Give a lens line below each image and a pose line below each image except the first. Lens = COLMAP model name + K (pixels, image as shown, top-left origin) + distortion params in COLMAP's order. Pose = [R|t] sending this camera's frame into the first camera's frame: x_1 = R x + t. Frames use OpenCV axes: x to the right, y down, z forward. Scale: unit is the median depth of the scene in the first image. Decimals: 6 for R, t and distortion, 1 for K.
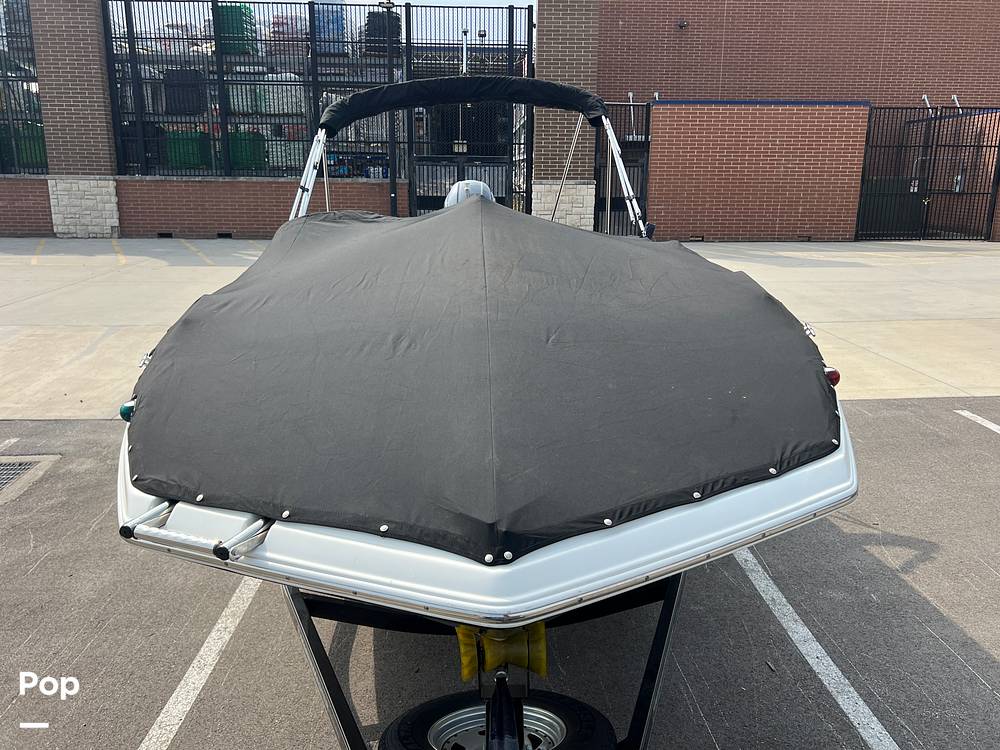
lens RADIAL K [[803.2, 0, 504.2], [0, 803.2, 377.5], [0, 0, 1]] dist [0.028027, -0.010023]
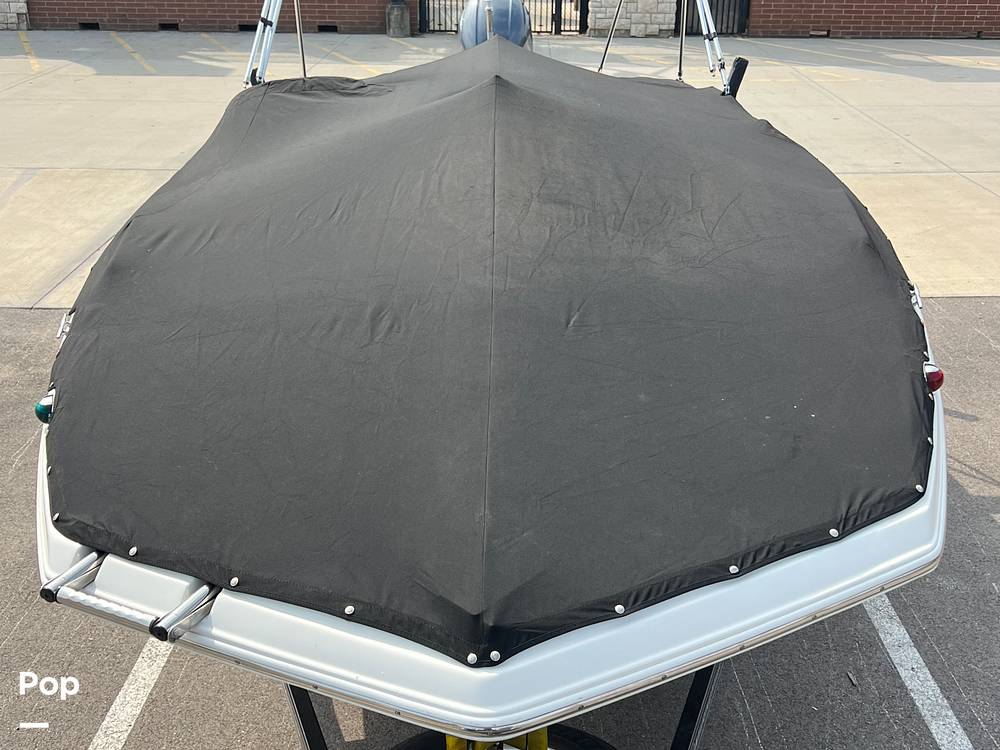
lens RADIAL K [[1072.9, 0, 500.0], [0, 1072.9, 375.0], [0, 0, 1]] dist [0.014543, 0.007089]
pose [[0.998911, 0.017612, -0.043216, 0.019535], [-0.010902, 0.988496, 0.150855, -0.086717], [0.045375, -0.150219, 0.987611, -0.021907]]
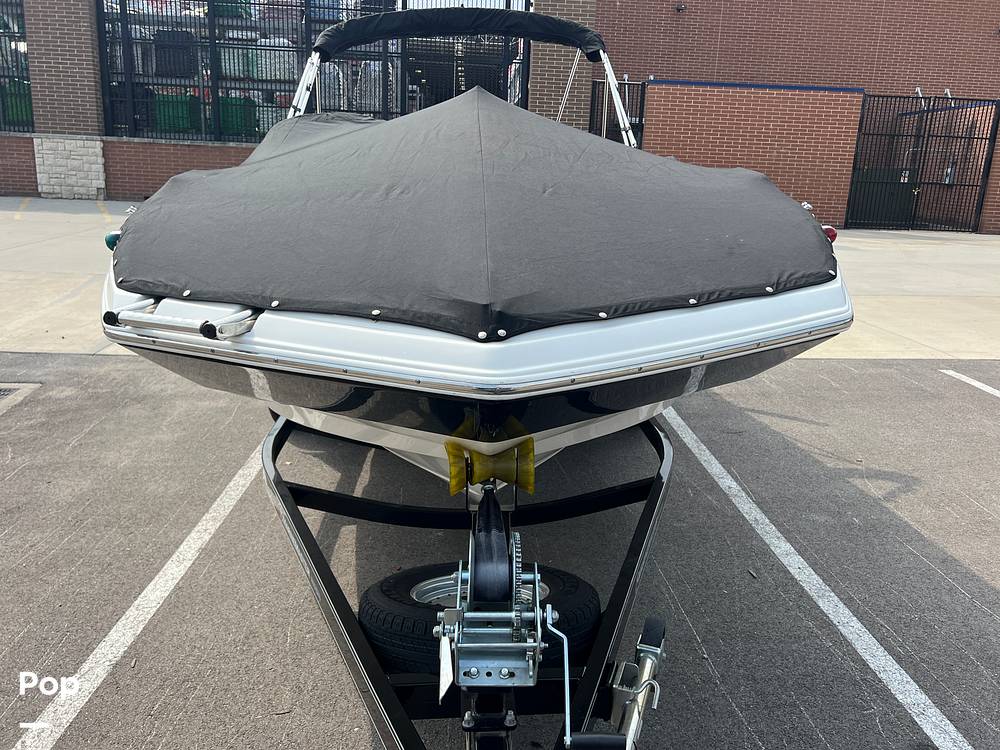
lens RADIAL K [[803.6, 0, 502.8], [0, 803.6, 374.1], [0, 0, 1]] dist [0.036388, -0.026505]
pose [[0.999399, 0.030582, 0.016327, -0.003101], [-0.030754, 0.999473, 0.010410, 0.096267], [-0.016000, -0.010906, 0.999813, 0.005654]]
